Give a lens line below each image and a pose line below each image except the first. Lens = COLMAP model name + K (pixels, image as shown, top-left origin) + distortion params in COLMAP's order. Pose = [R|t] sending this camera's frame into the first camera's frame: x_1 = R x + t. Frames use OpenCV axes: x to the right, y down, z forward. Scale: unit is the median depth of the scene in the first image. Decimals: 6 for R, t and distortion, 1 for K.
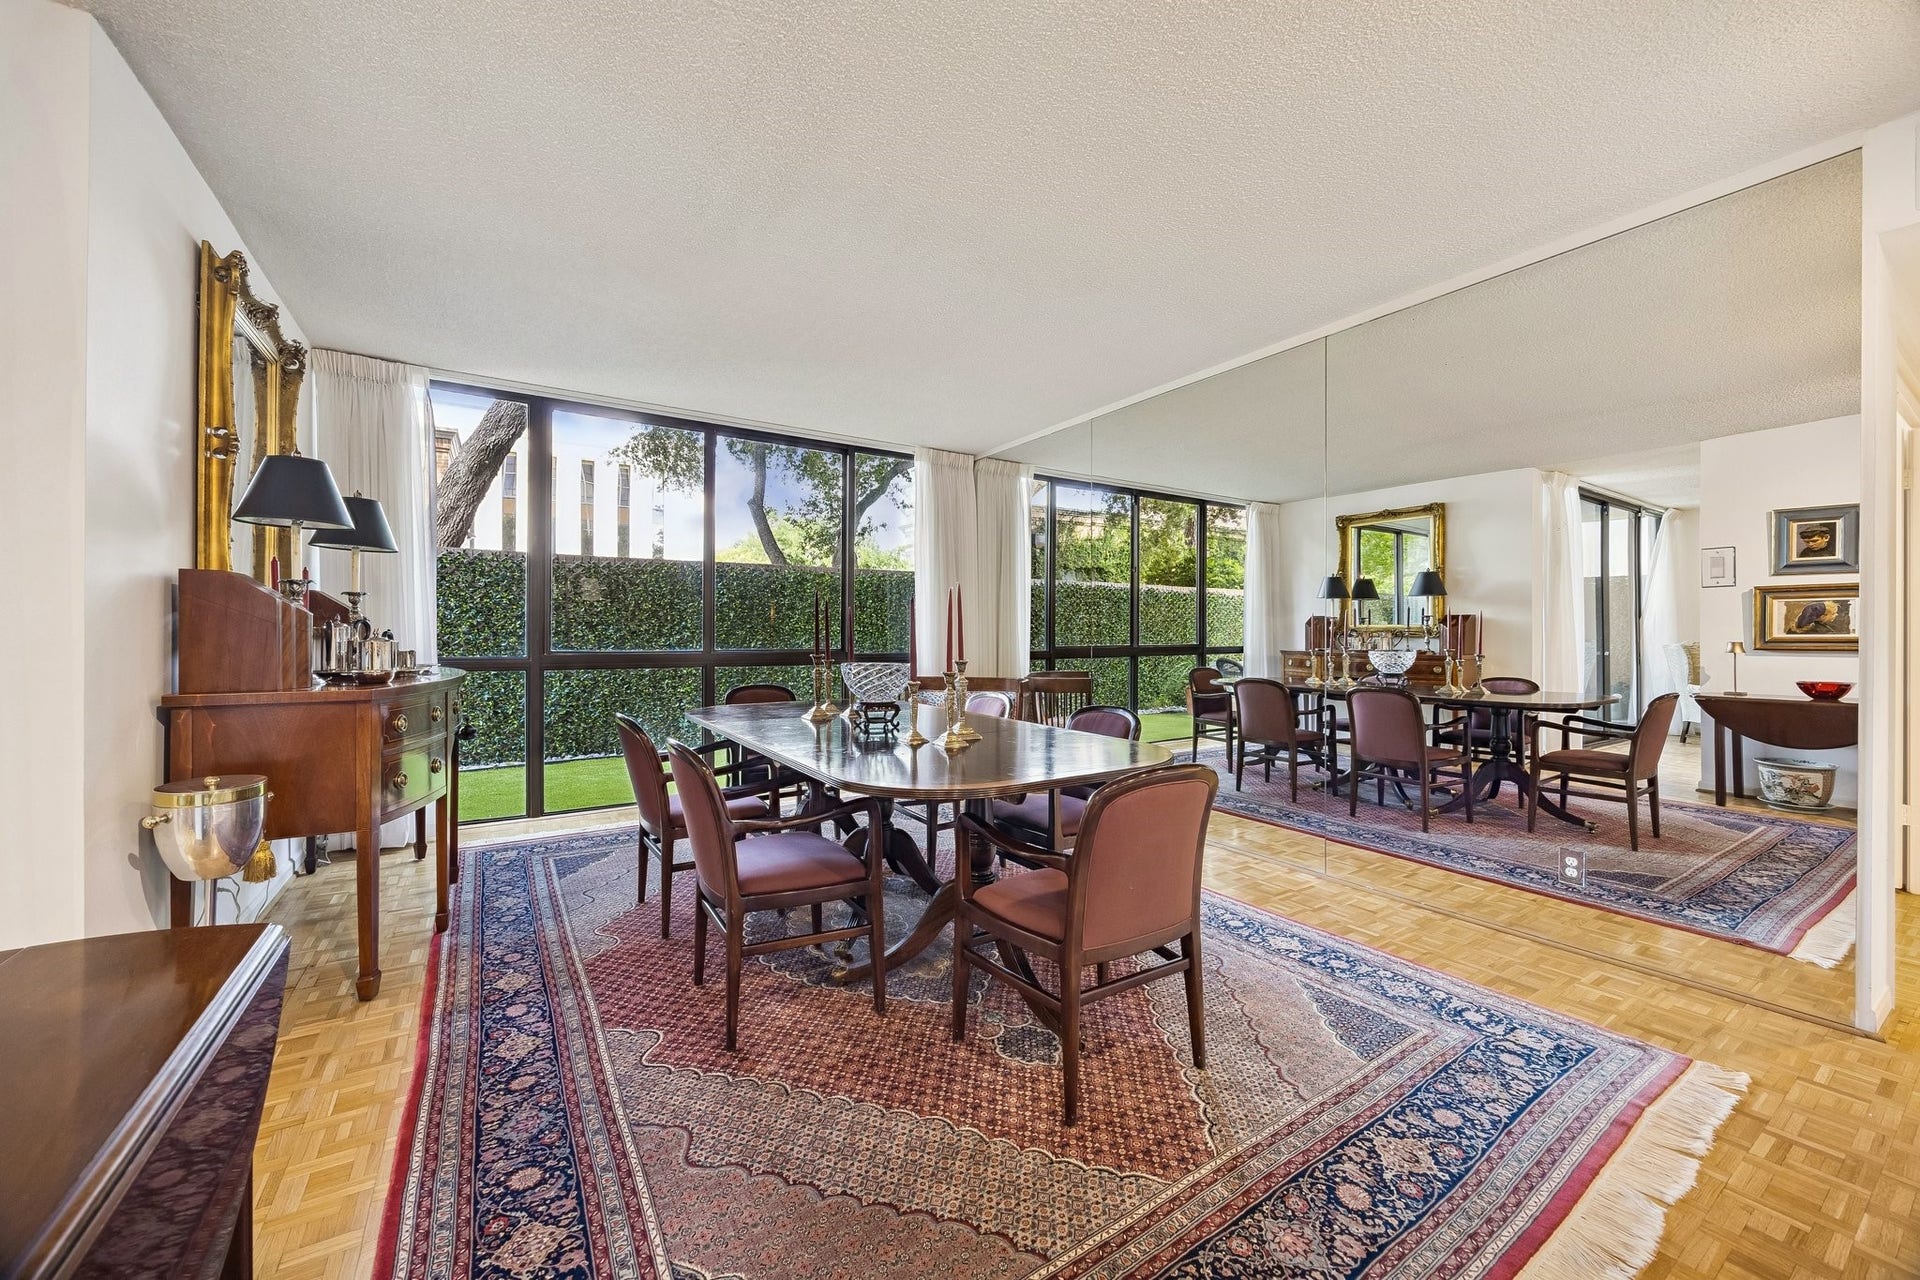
lens RADIAL K [[698.8, 0, 963.7], [0, 698.8, 627.5], [0, 0, 1]] dist [-0.001871, -0.000257]
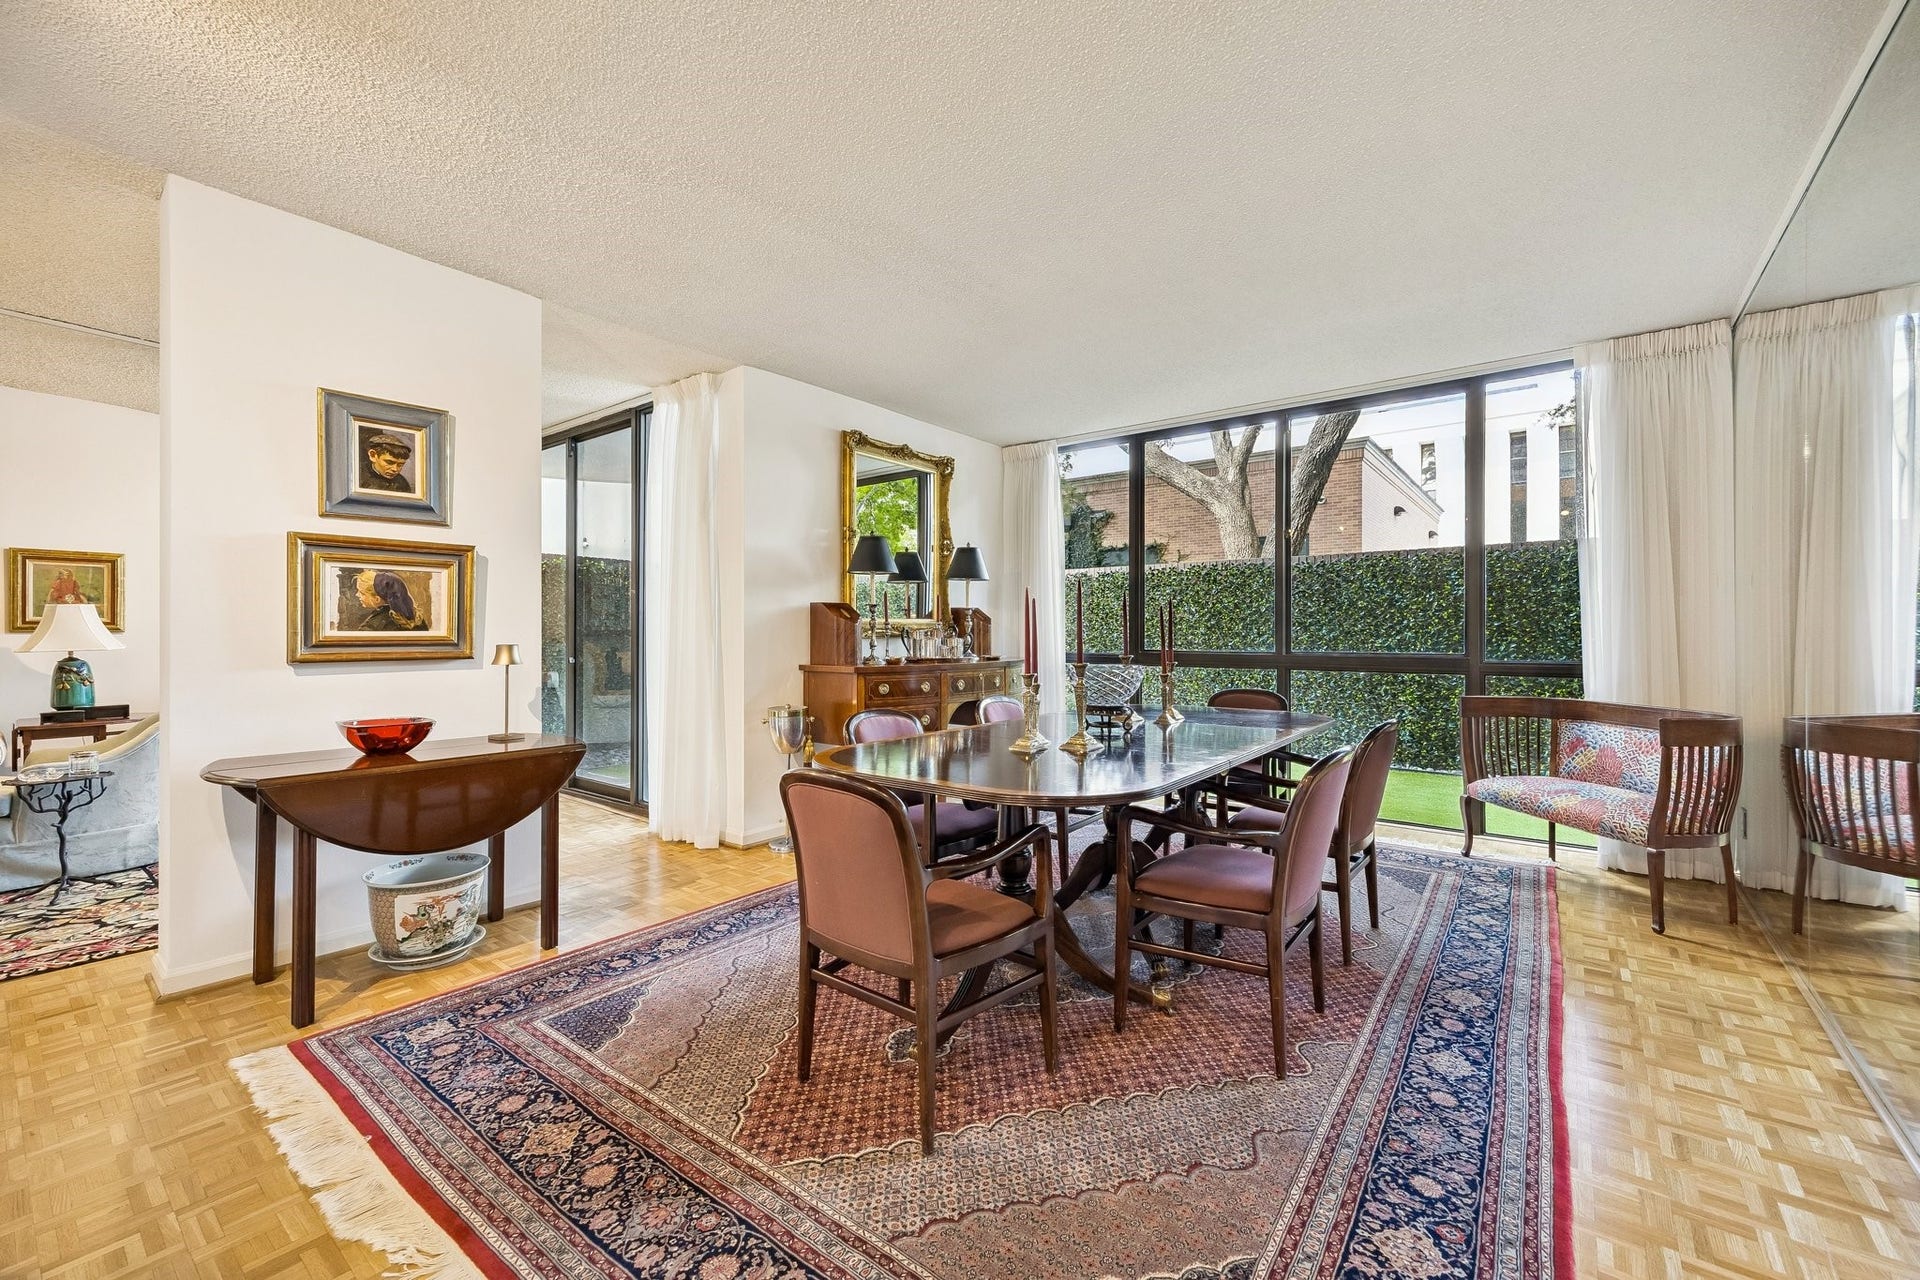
lens RADIAL K [[749.0, 0, 980.9], [0, 749.0, 621.4], [0, 0, 1]] dist [0.003301, 0.000169]
pose [[0.369258, -0.017288, -0.929166, 0.895562], [0.009280, 0.999846, -0.014915, 0.007013], [0.929280, -0.003115, 0.369362, 0.542892]]
